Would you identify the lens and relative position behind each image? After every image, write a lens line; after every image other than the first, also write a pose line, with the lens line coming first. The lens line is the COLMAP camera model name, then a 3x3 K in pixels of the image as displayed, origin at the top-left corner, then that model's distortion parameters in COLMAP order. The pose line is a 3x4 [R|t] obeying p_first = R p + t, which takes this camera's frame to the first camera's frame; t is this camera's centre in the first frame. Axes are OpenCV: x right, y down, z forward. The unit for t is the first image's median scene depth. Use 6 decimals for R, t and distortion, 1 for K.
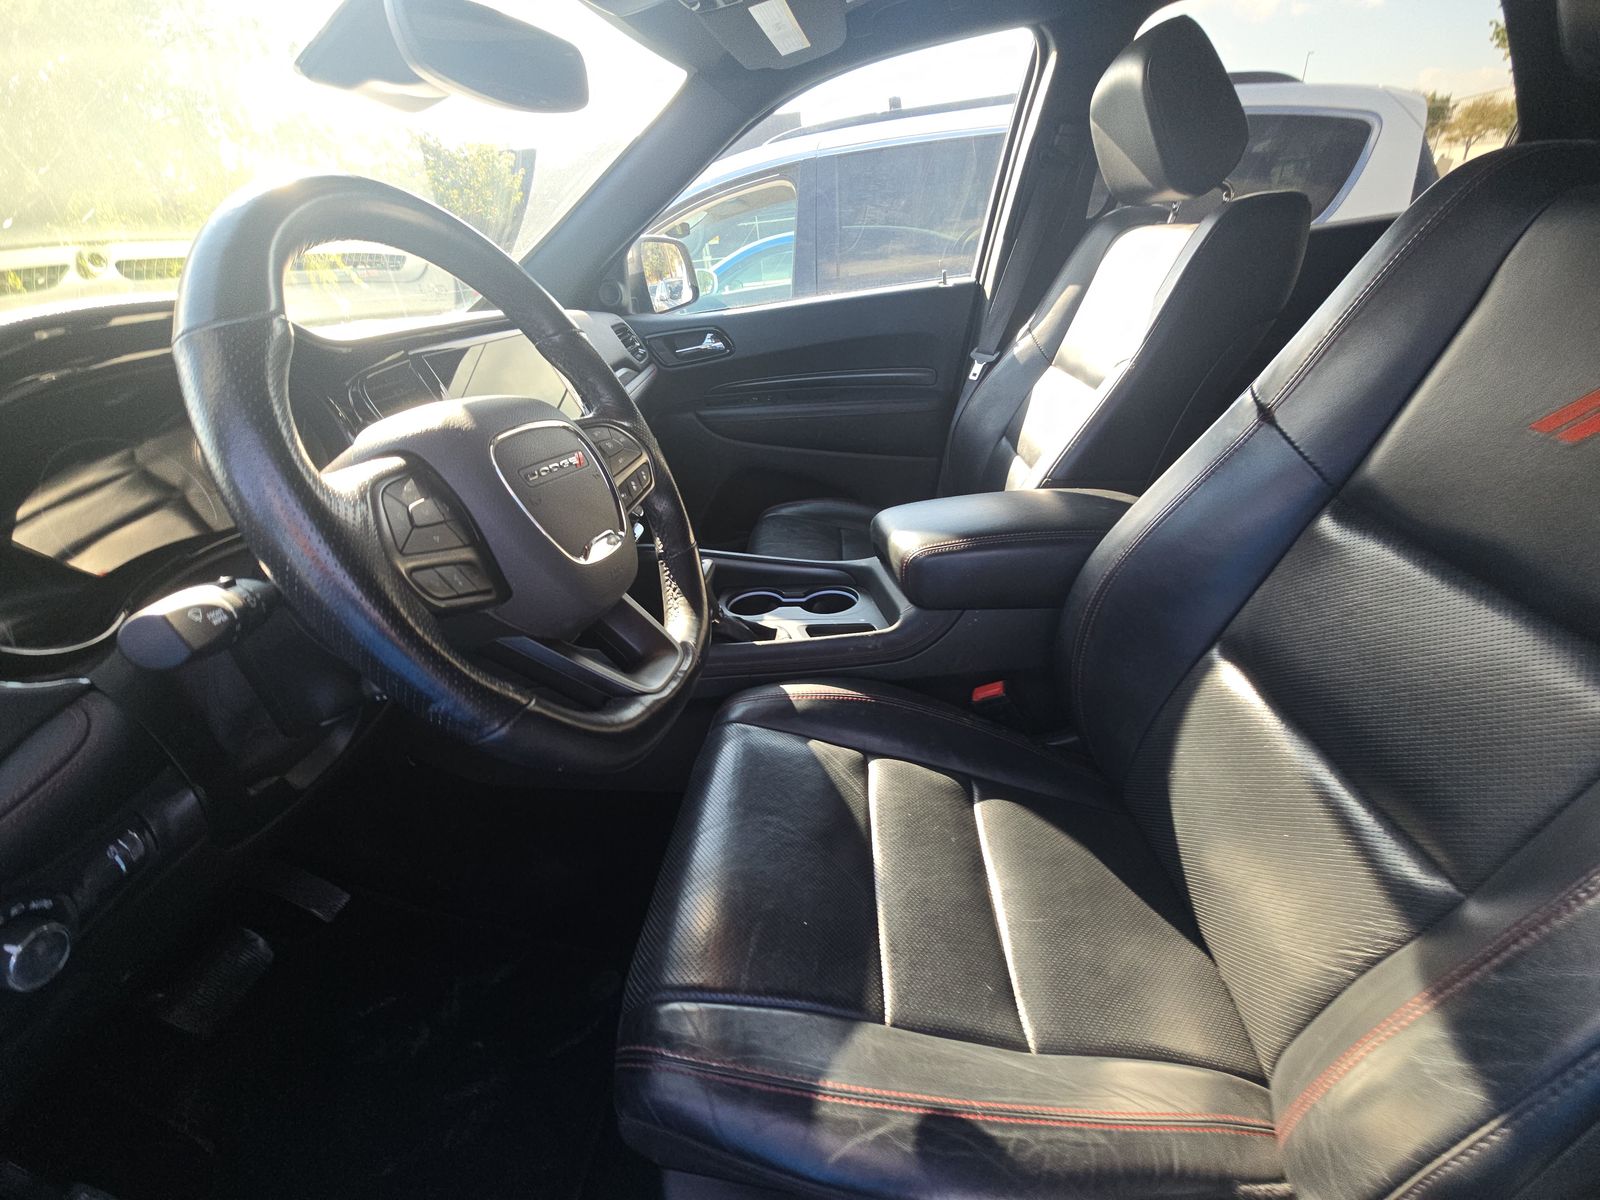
lens RADIAL K [[646.5, 0, 796.8], [0, 646.5, 602.0], [0, 0, 1]] dist [0.003152, -0.000154]
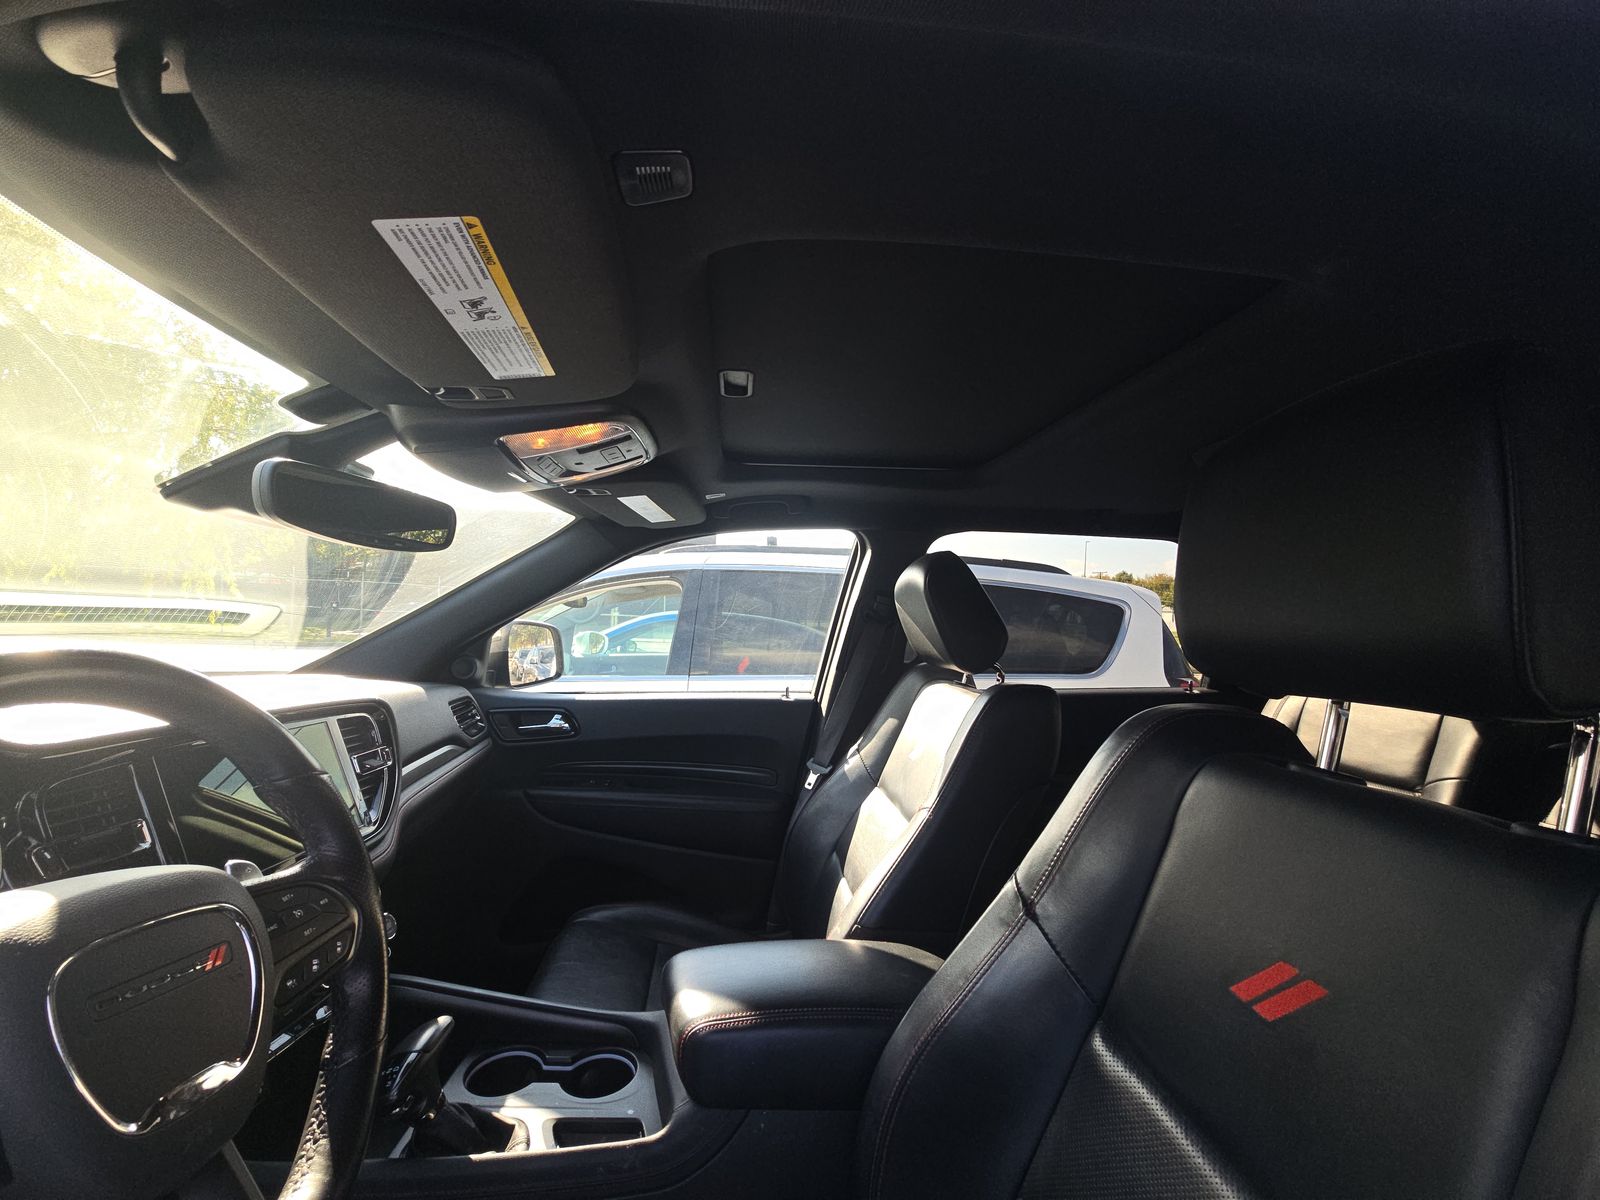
lens RADIAL K [[646.5, 0, 801.1], [0, 646.5, 605.7], [0, 0, 1]] dist [0.003152, -0.000154]
pose [[0.979205, 0.135182, 0.151272, 0.072264], [-0.041323, 0.862918, -0.503651, -0.082942], [-0.198620, 0.486927, 0.850560, -0.017016]]
